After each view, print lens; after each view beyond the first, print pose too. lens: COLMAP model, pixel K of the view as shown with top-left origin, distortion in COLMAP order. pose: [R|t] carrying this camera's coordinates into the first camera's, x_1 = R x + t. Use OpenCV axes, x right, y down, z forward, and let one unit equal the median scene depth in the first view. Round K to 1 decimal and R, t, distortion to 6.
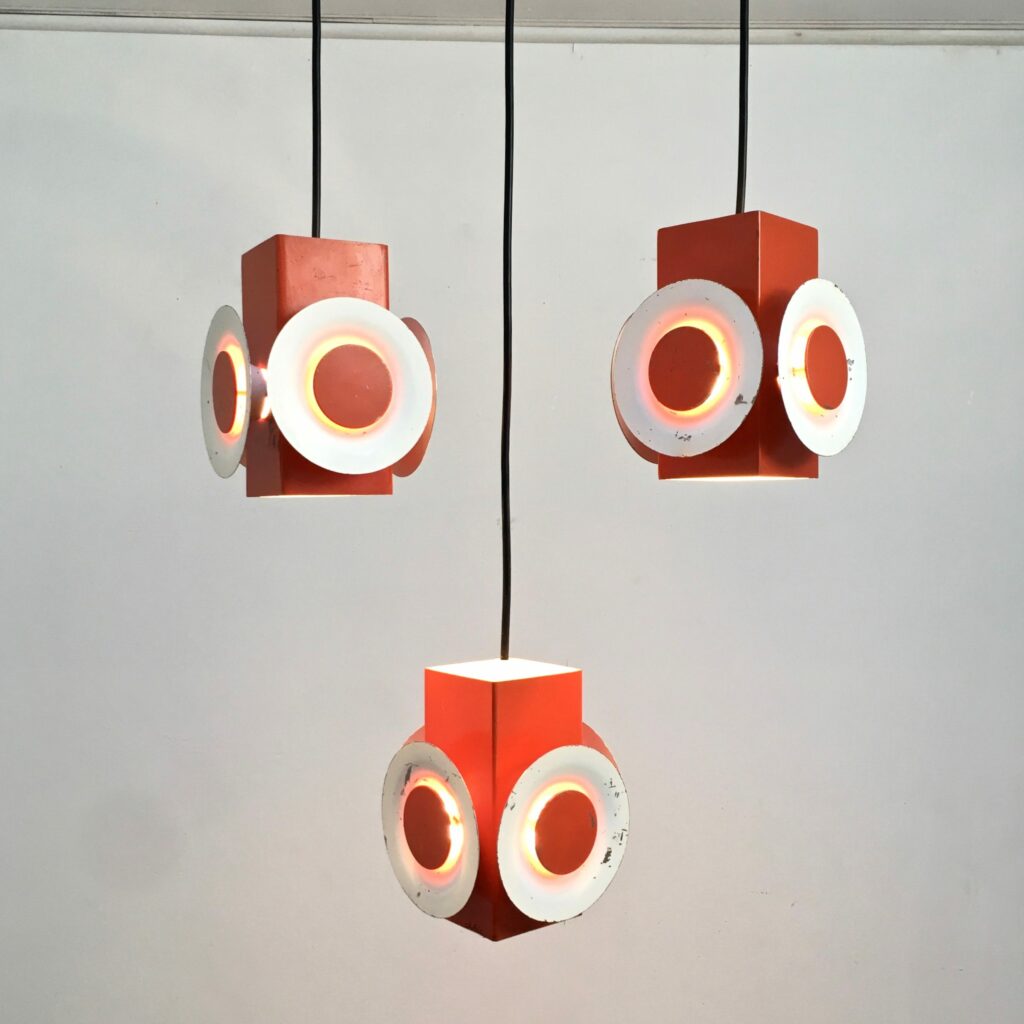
lens RADIAL K [[1292.8, 0, 530.5], [0, 1292.8, 484.0], [0, 0, 1]] dist [0.045634, 0.000000]
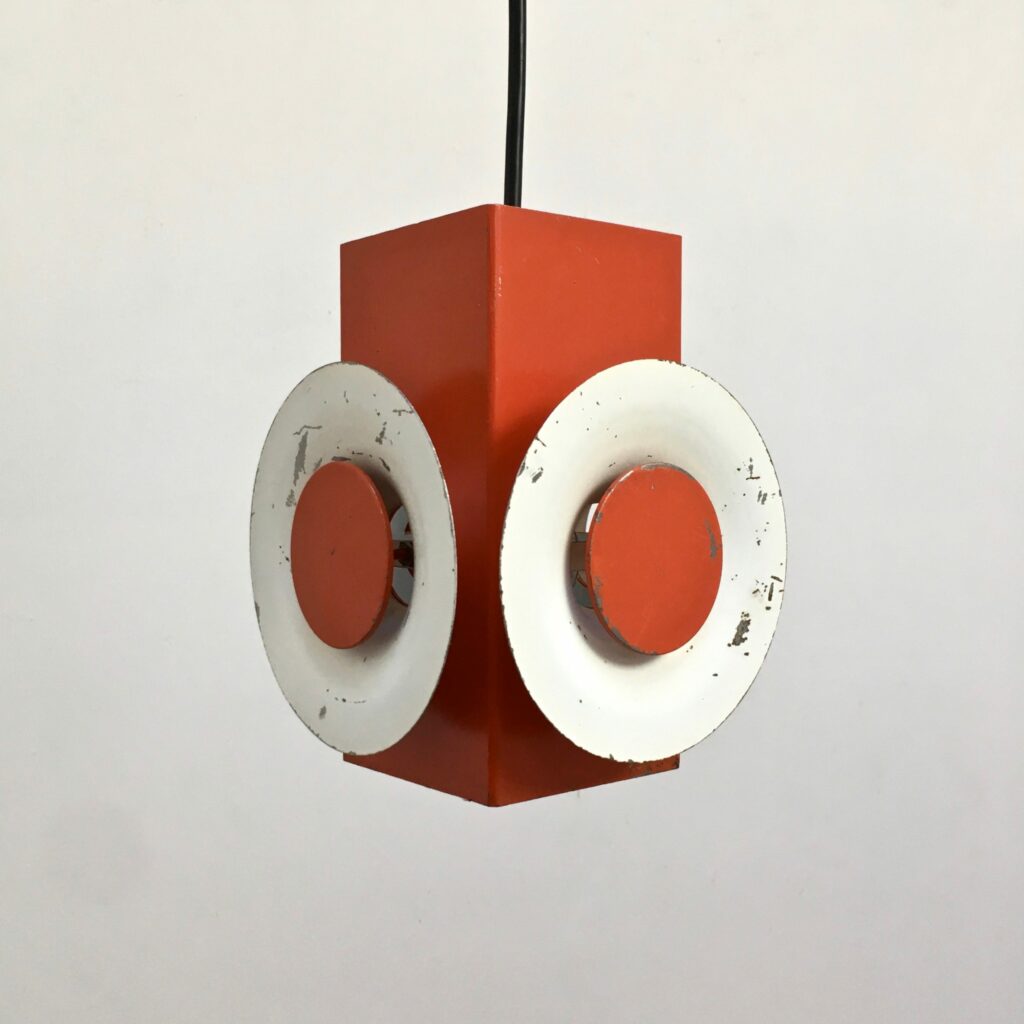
lens RADIAL K [[1292.8, 0, 506.2], [0, 1292.8, 516.6], [0, 0, 1]] dist [0.045634, 0.000000]
pose [[0.999989, -0.001250, -0.004589, -0.020454], [0.001306, 0.999925, 0.012187, 0.241604], [0.004574, -0.012193, 0.999915, 0.550612]]
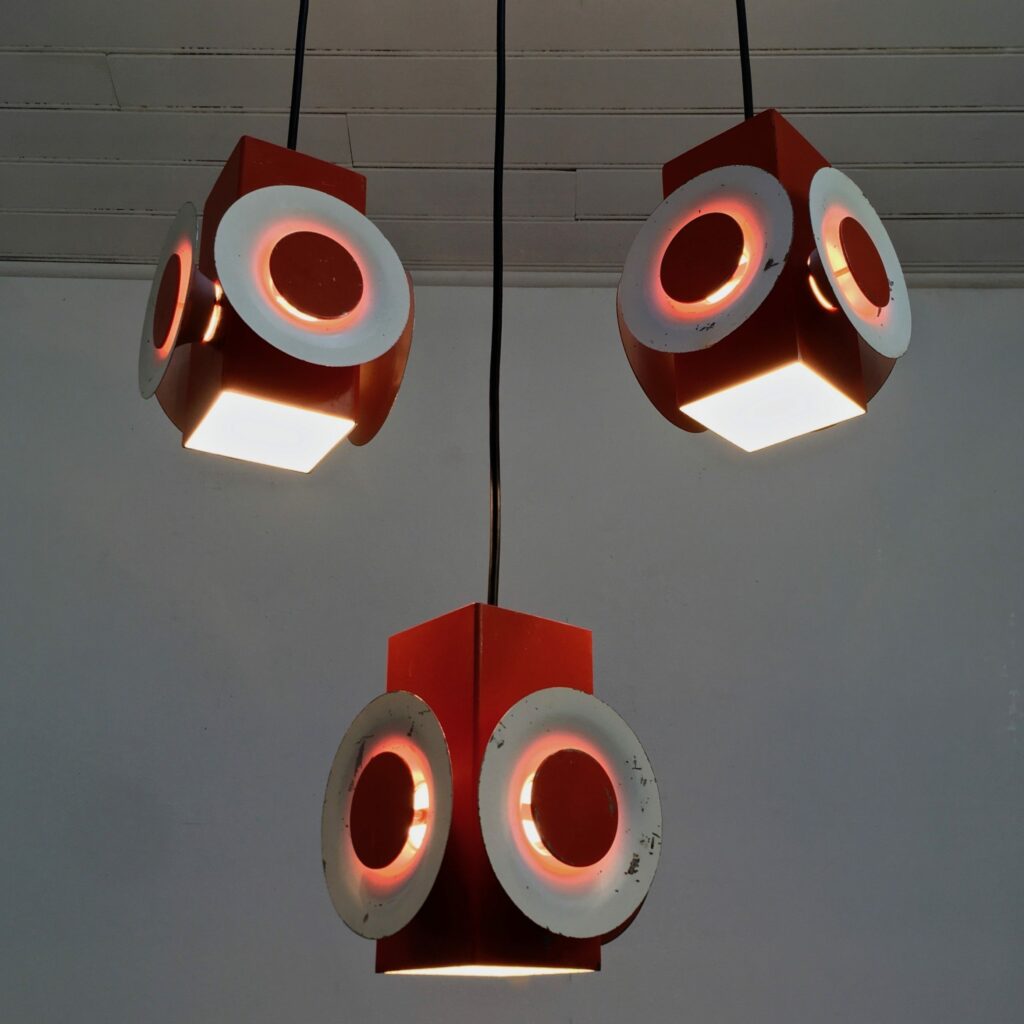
lens RADIAL K [[1292.8, 0, 511.0], [0, 1292.8, 508.3], [0, 0, 1]] dist [0.045634, 0.000000]
pose [[0.999965, -0.006423, -0.005418, -0.002960], [0.003734, 0.917262, -0.398267, 0.390542], [0.007528, 0.398233, 0.917254, 0.269555]]
